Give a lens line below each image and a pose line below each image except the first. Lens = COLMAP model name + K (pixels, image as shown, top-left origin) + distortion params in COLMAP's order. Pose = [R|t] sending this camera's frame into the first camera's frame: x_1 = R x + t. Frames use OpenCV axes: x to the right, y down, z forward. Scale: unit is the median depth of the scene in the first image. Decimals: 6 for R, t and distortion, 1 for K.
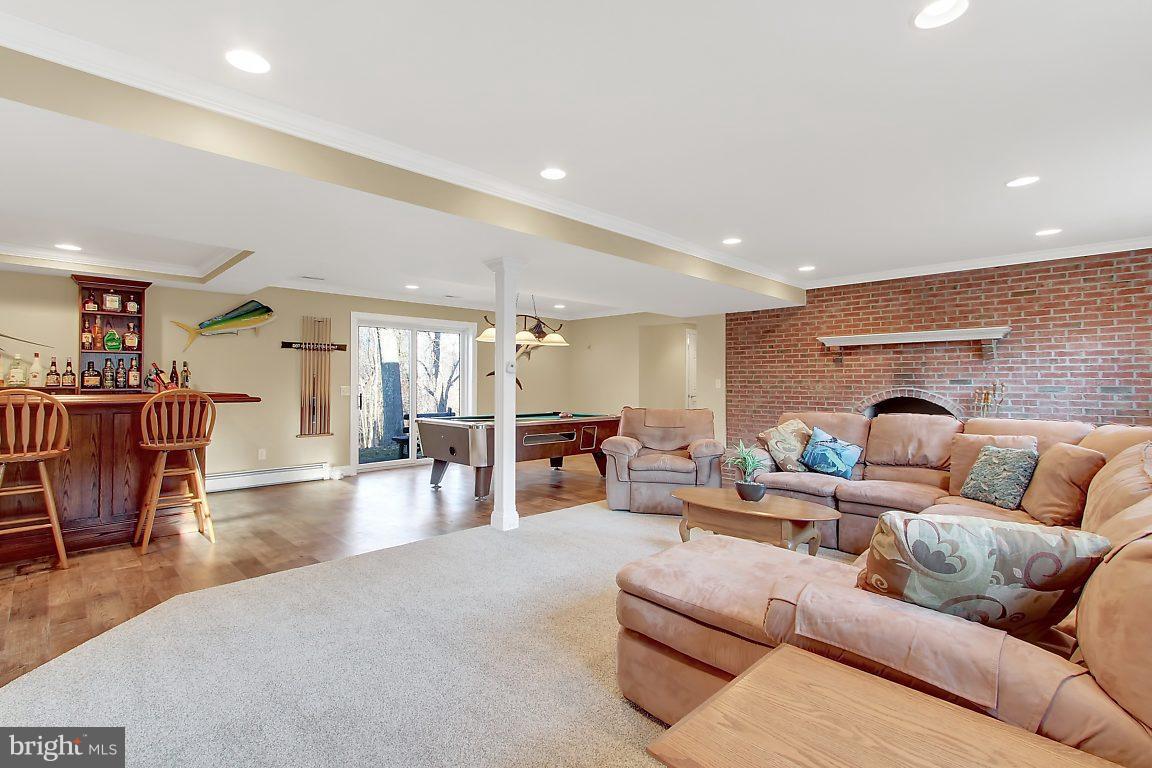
lens RADIAL K [[529.0, 0, 578.9], [0, 529.0, 380.1], [0, 0, 1]] dist [0.002317, 0.001483]
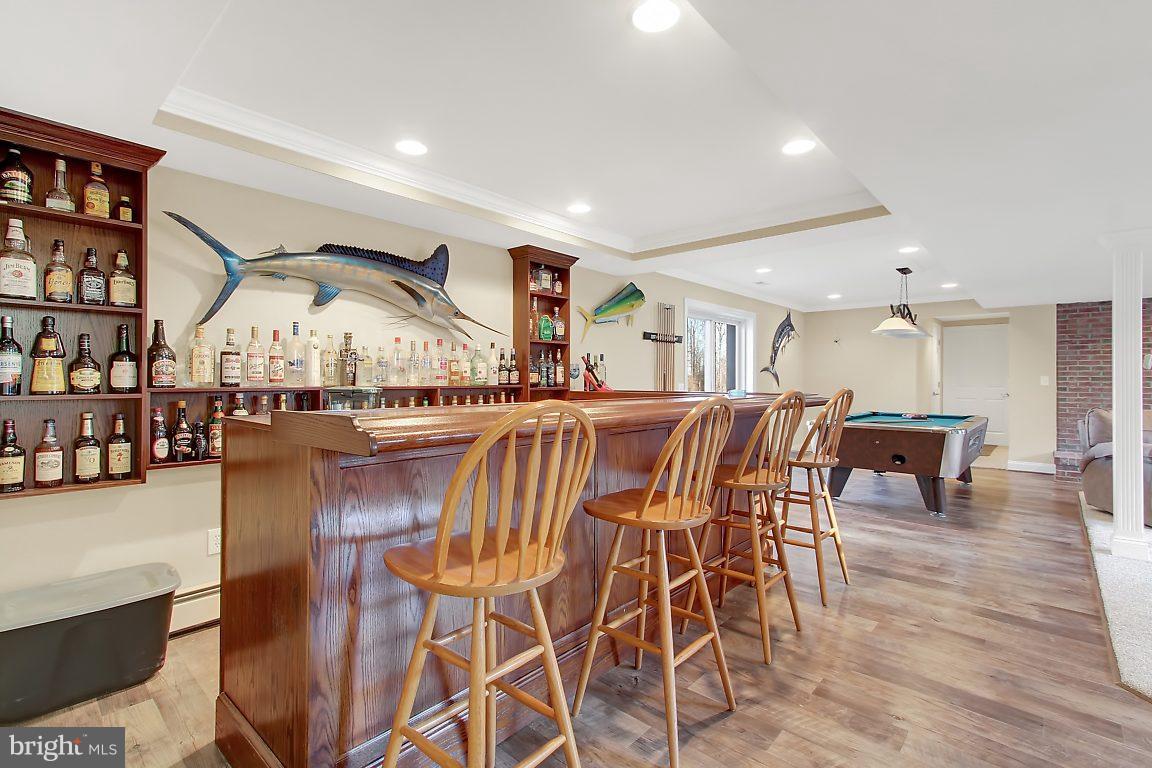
lens RADIAL K [[529.0, 0, 578.9], [0, 529.0, 380.1], [0, 0, 1]] dist [0.002317, 0.001483]
pose [[0.998594, -0.000070, 0.053010, -0.848118], [-0.000249, 0.999982, 0.006012, 0.000220], [-0.053009, -0.006016, 0.998576, 0.180155]]
